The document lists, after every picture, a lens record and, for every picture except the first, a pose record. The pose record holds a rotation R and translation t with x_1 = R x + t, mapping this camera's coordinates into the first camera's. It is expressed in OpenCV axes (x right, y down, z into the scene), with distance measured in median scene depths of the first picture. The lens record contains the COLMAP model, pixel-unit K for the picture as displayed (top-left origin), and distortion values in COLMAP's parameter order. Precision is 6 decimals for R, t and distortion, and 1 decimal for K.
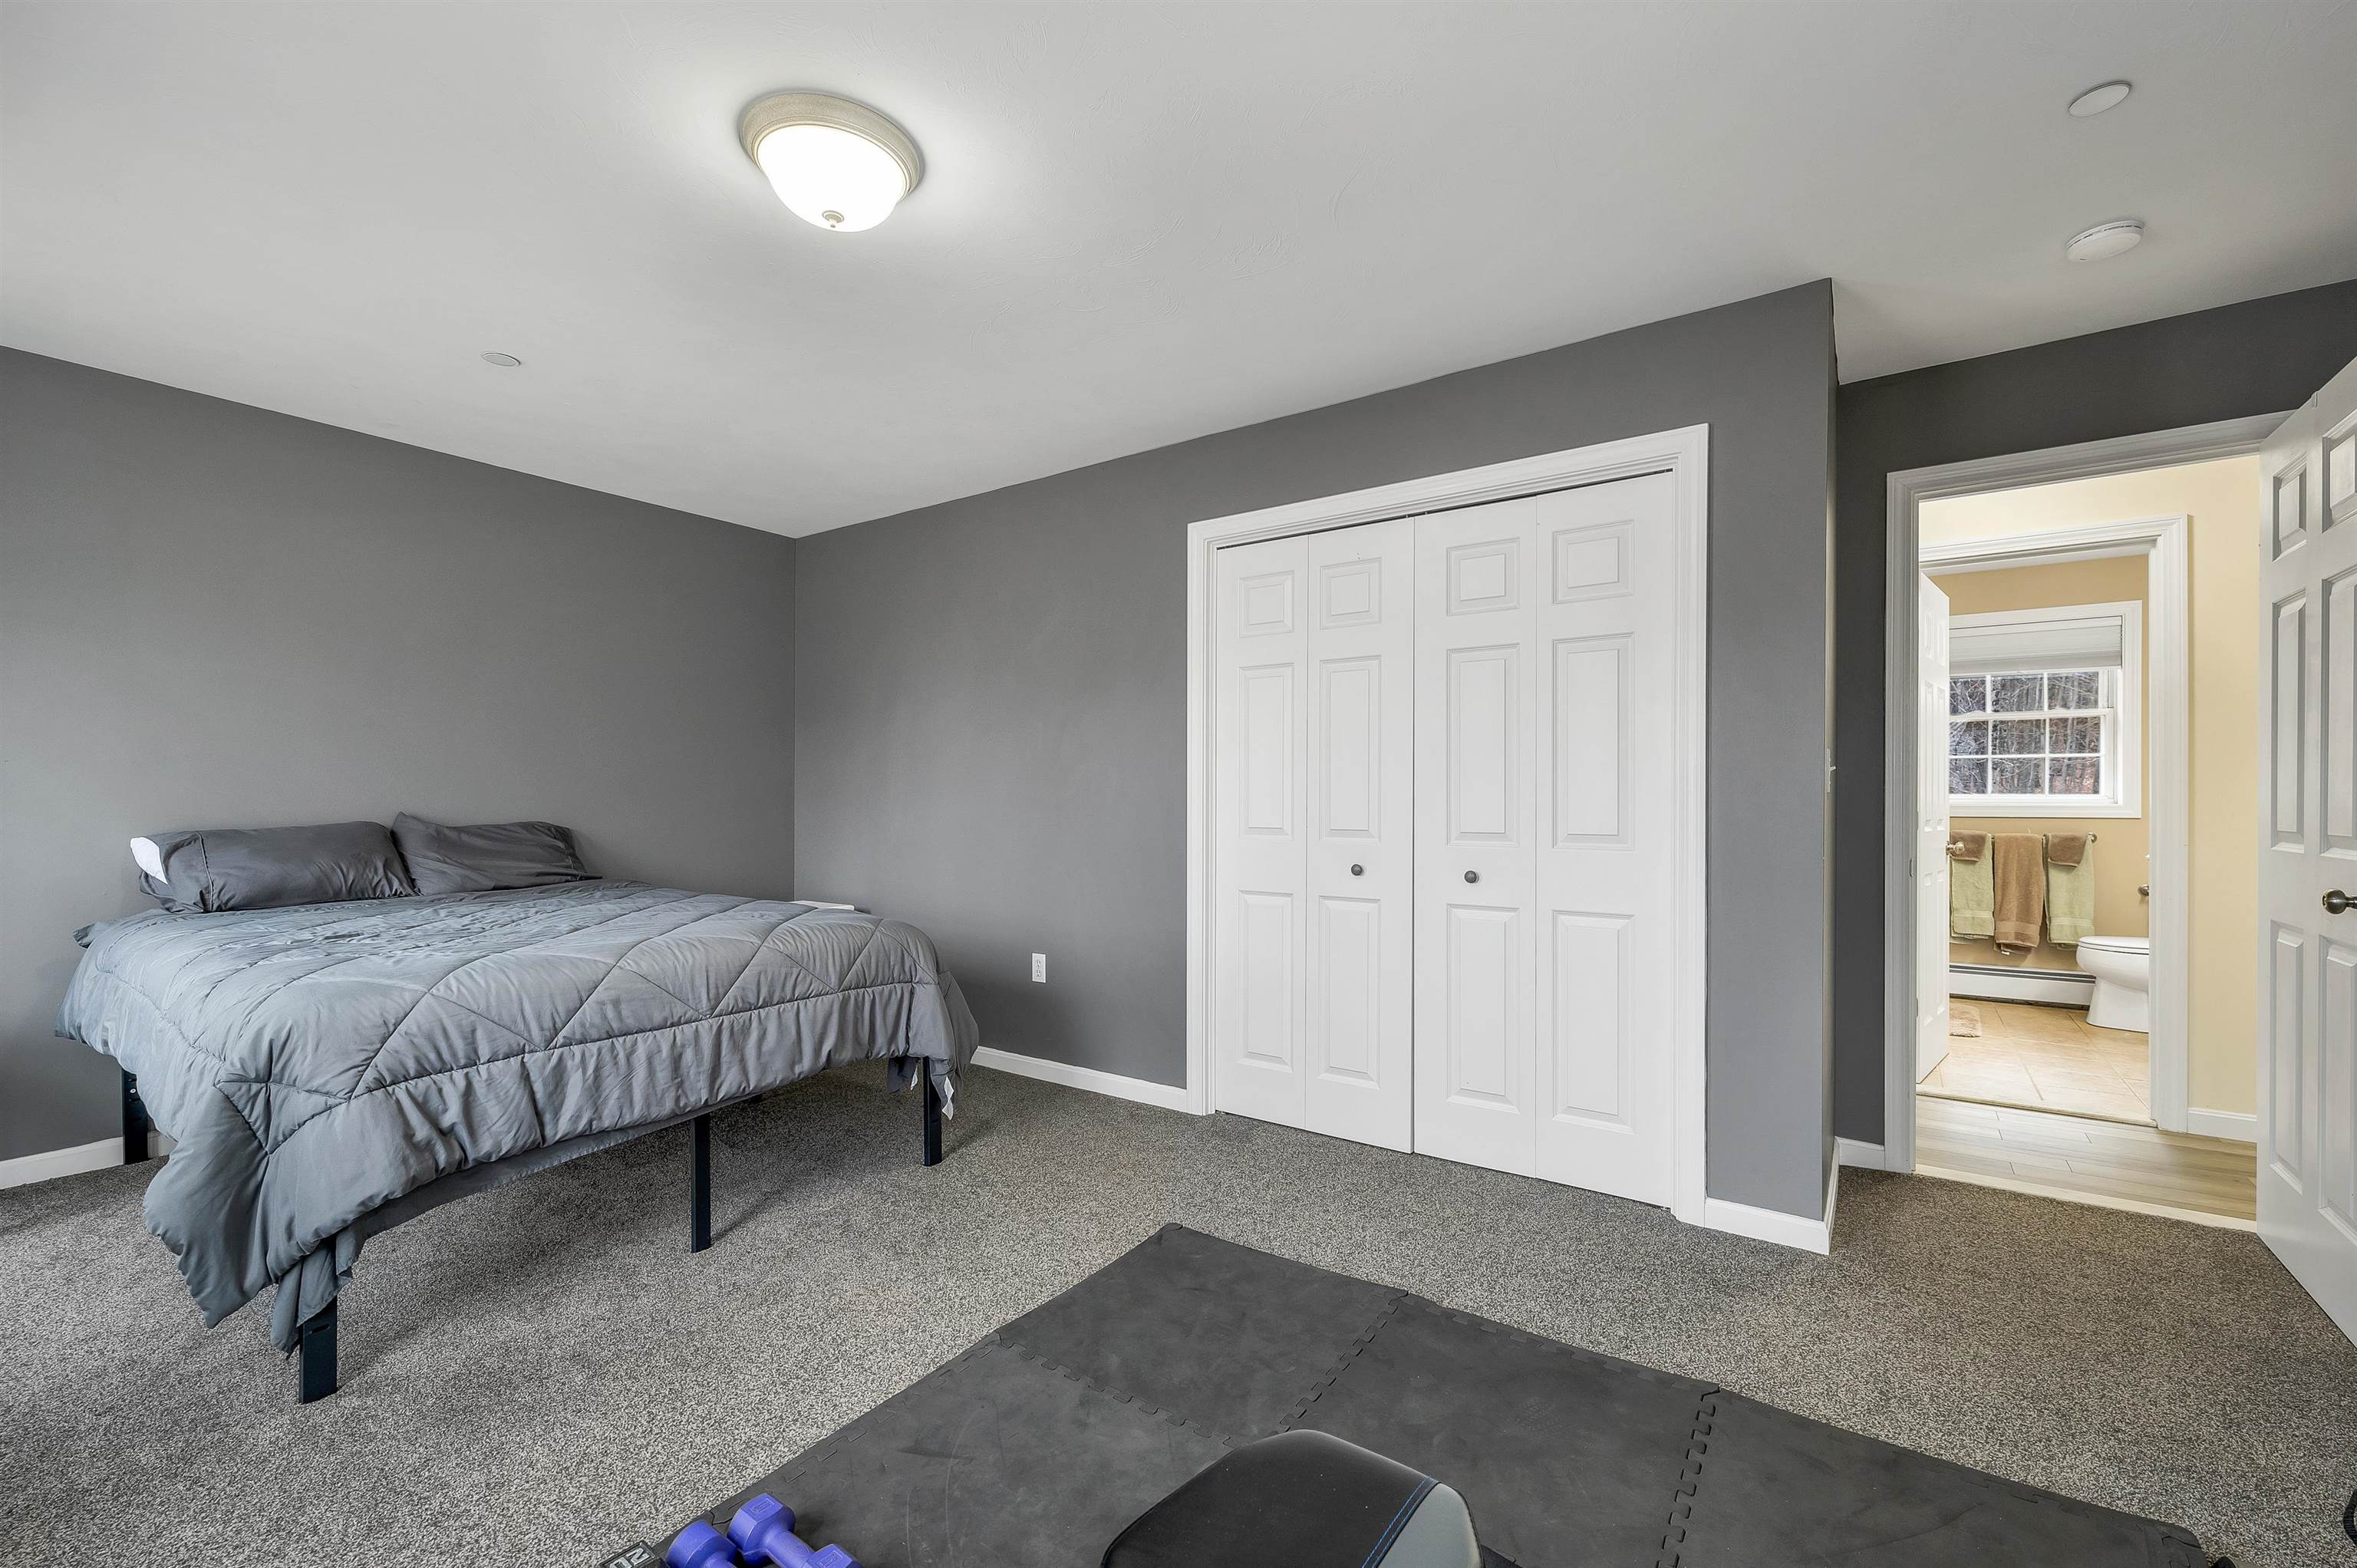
lens RADIAL K [[994.5, 0, 1185.9], [0, 994.5, 802.7], [0, 0, 1]] dist [0.001715, 0.000272]
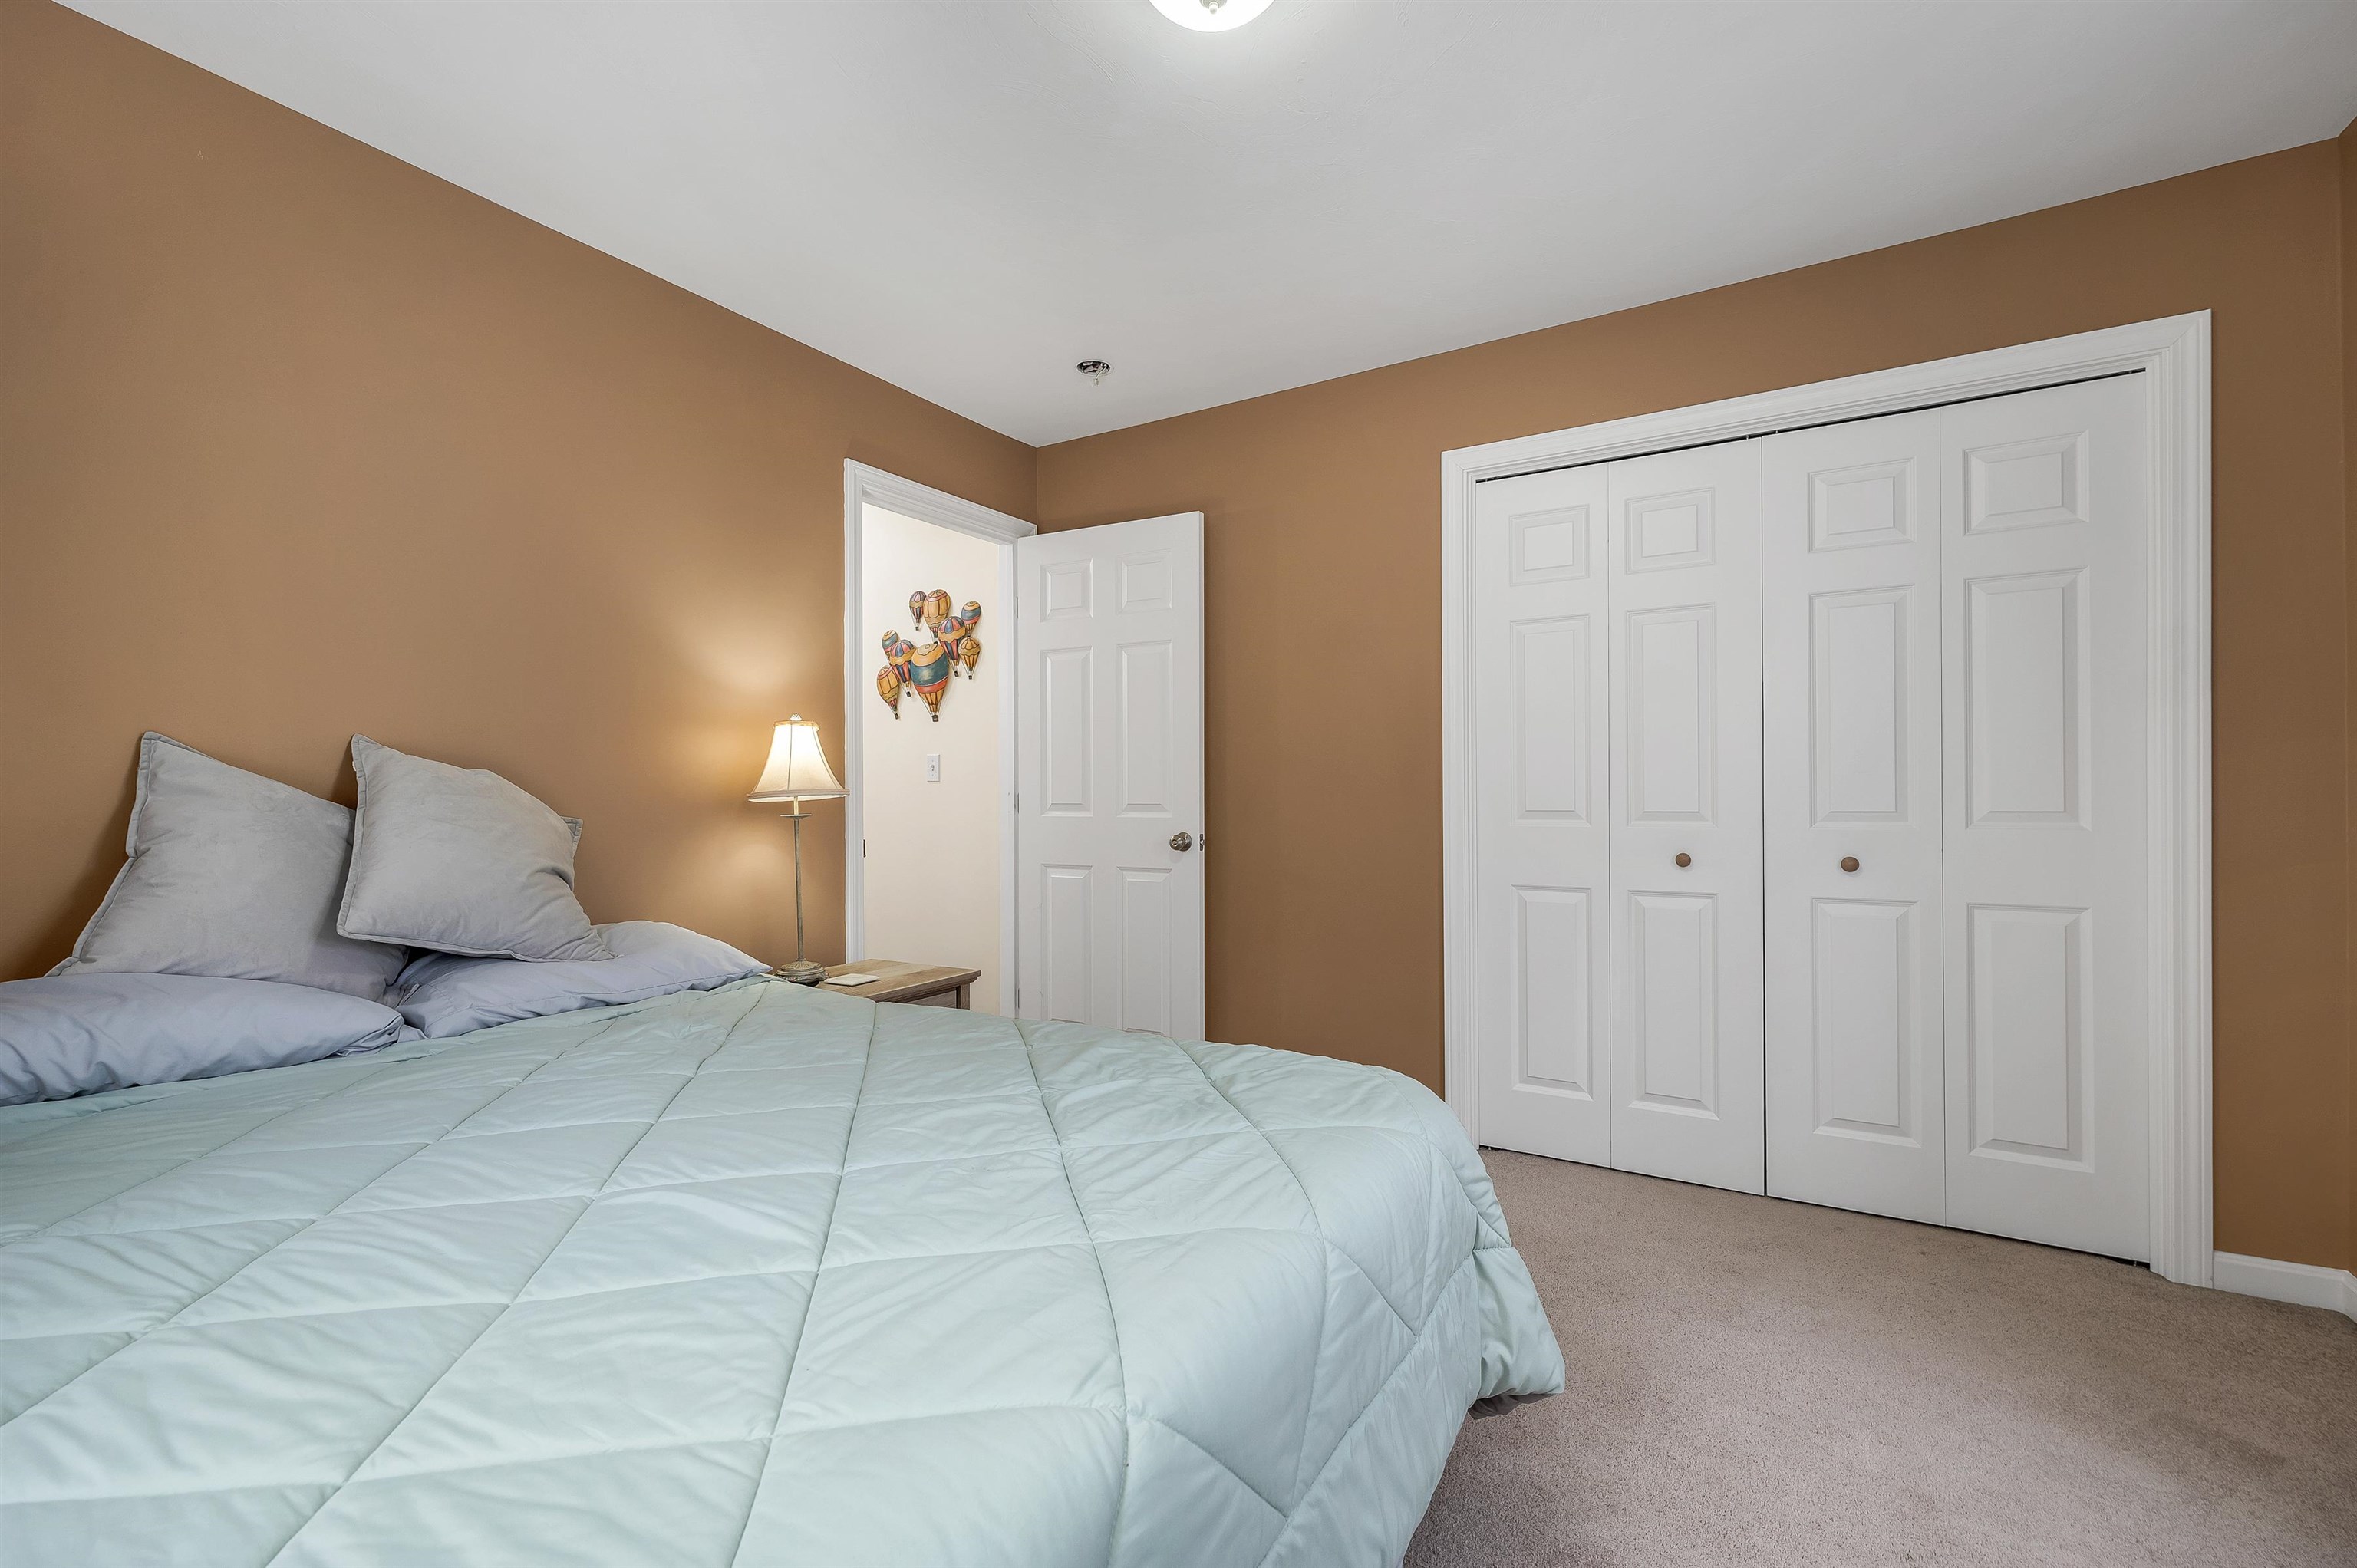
lens RADIAL K [[972.2, 0, 1178.5], [0, 972.2, 784.0], [0, 0, 1]] dist [-0.002680, -0.000238]
pose [[0.997319, -0.014780, 0.071670, -0.305719], [0.014932, 0.999887, -0.001595, -0.000904], [-0.071638, 0.002661, 0.997427, 0.208779]]
